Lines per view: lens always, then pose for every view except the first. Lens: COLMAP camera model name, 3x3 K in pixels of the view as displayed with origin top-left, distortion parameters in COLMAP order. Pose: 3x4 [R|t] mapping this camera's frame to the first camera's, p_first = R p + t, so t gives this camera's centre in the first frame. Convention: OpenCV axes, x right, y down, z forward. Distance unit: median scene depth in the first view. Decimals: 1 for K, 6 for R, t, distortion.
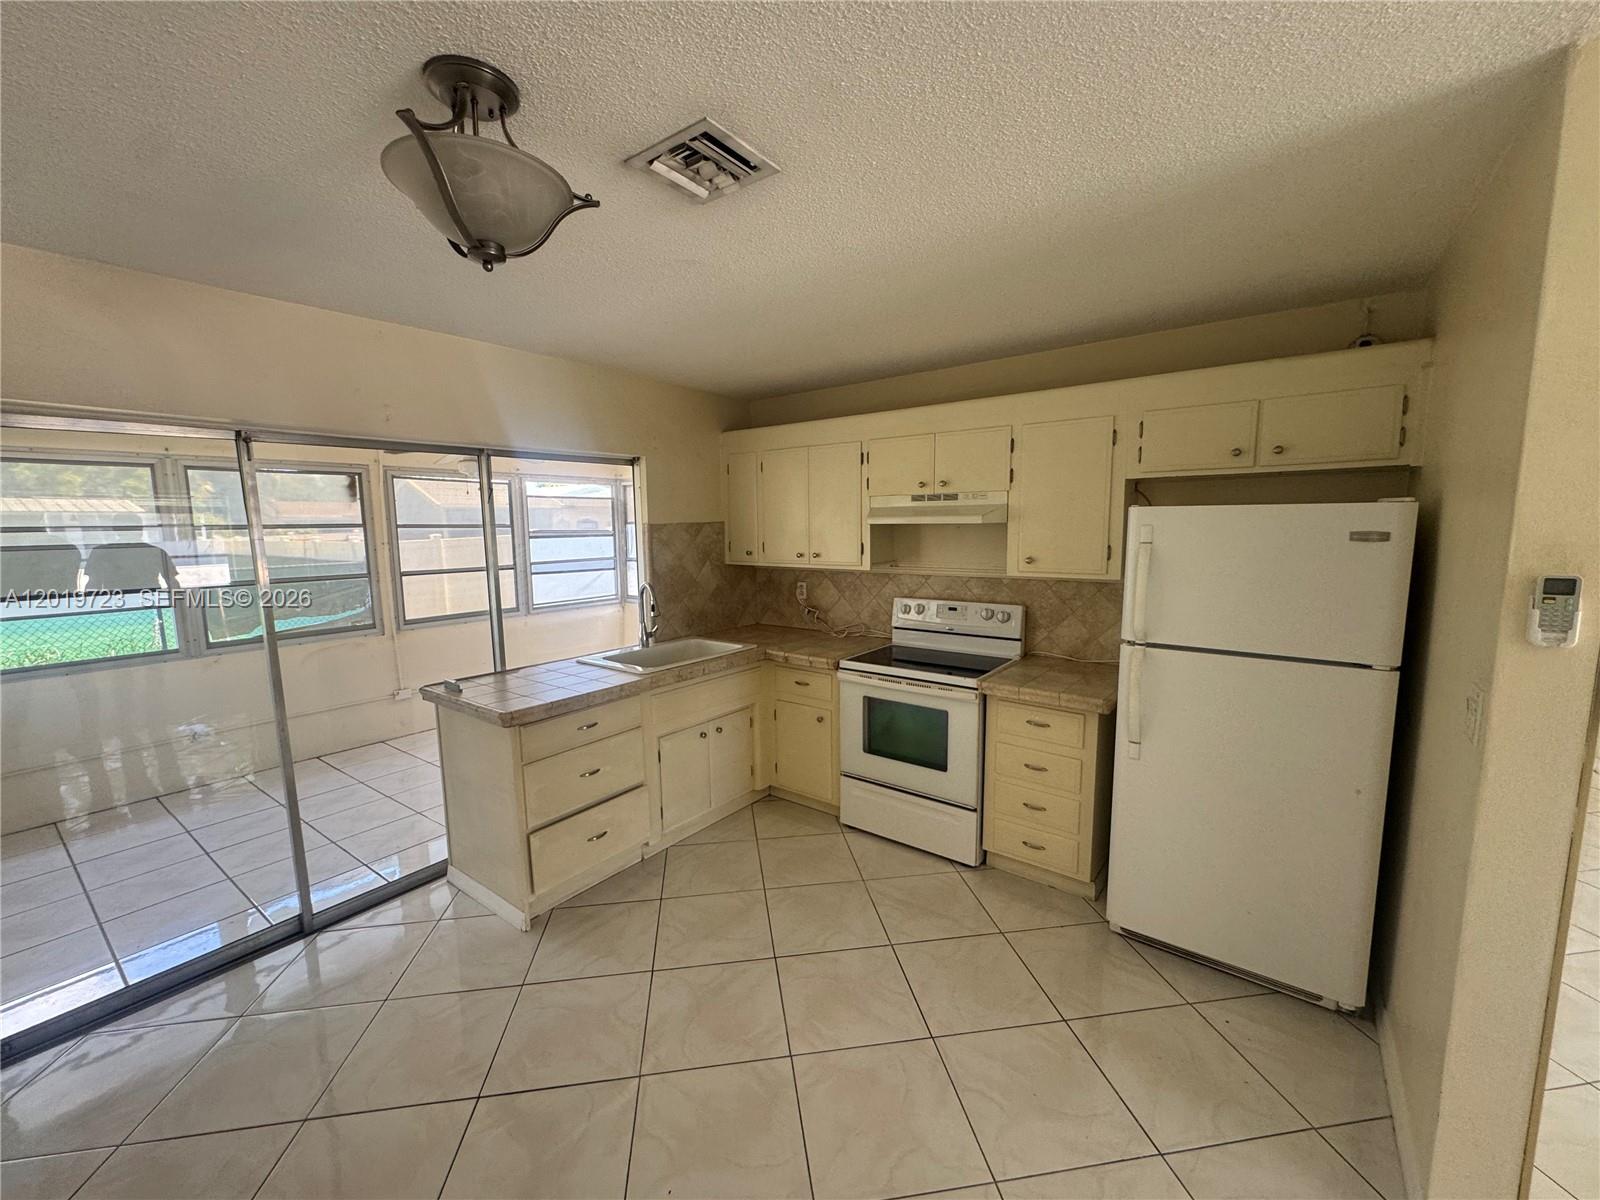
lens RADIAL K [[646.8, 0, 802.7], [0, 646.8, 601.2], [0, 0, 1]] dist [-0.000199, -0.000385]
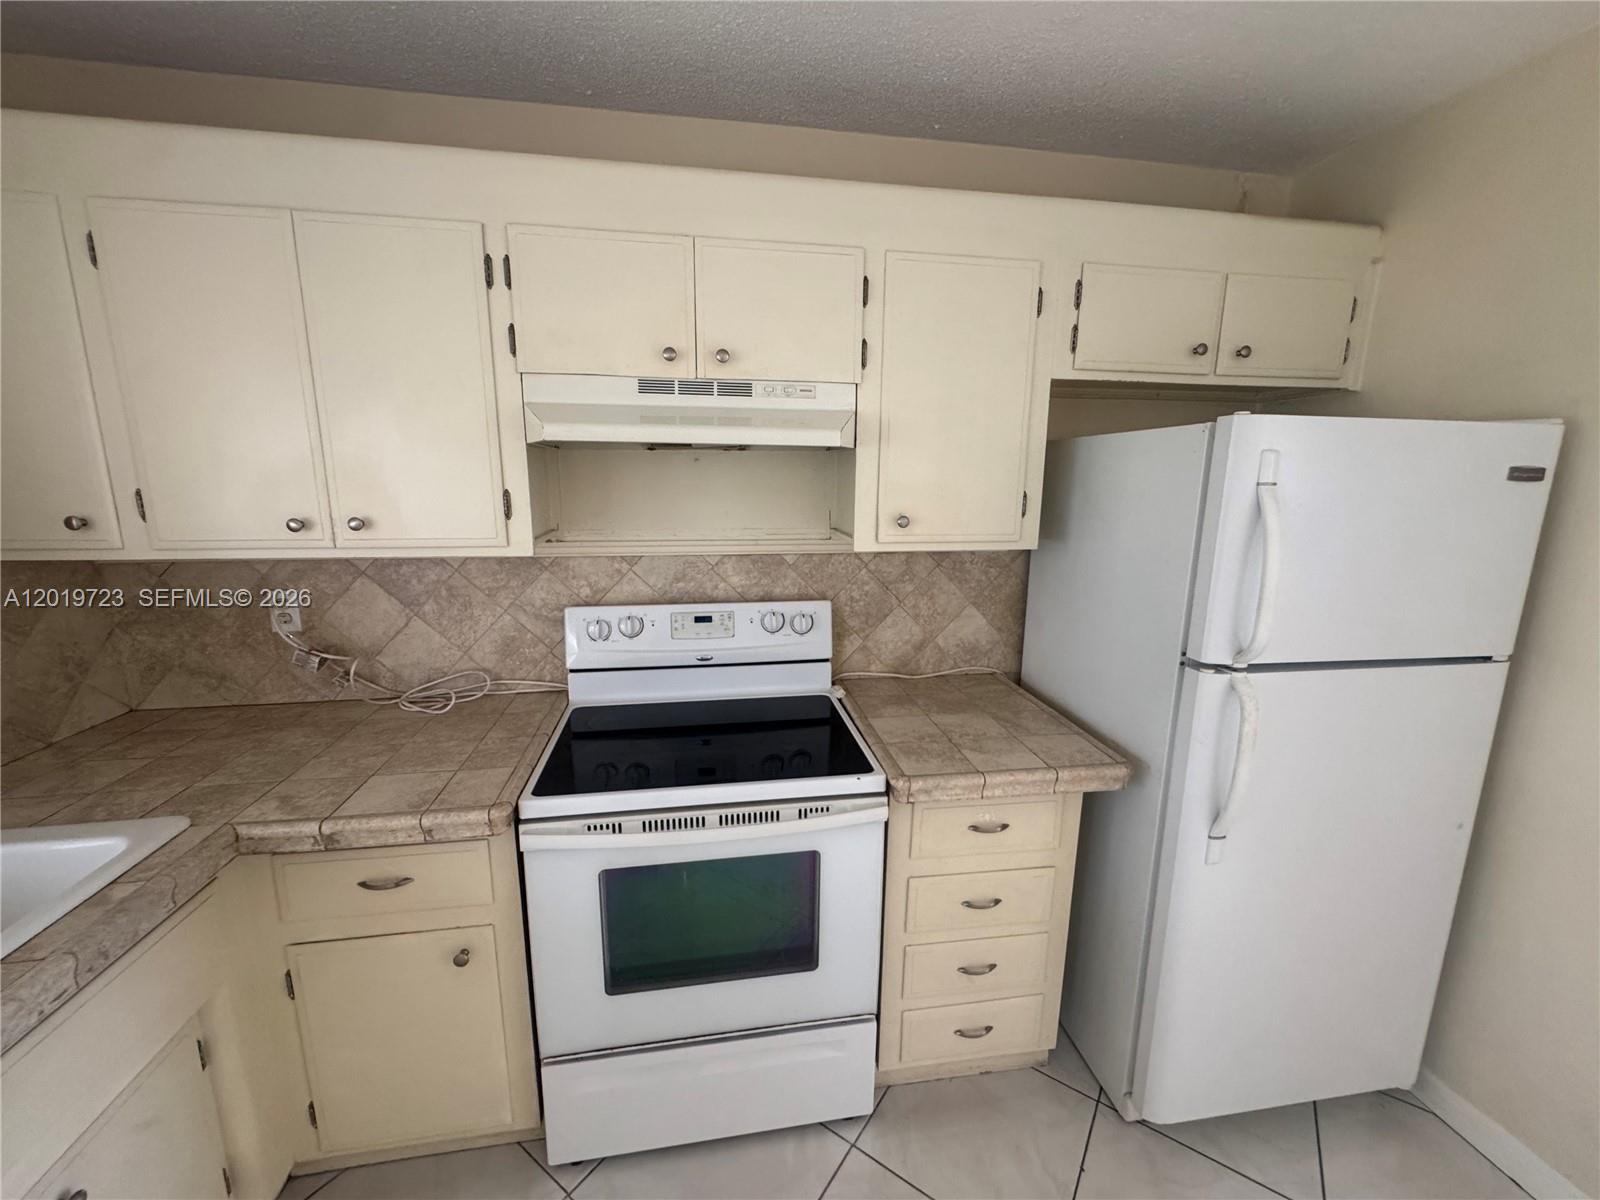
lens RADIAL K [[646.8, 0, 806.5], [0, 646.8, 600.2], [0, 0, 1]] dist [-0.000199, -0.000385]
pose [[0.683383, -0.120420, 0.720060, -0.084649], [0.070539, 0.992579, 0.099049, -0.050151], [-0.726644, -0.016896, 0.686806, 0.608329]]
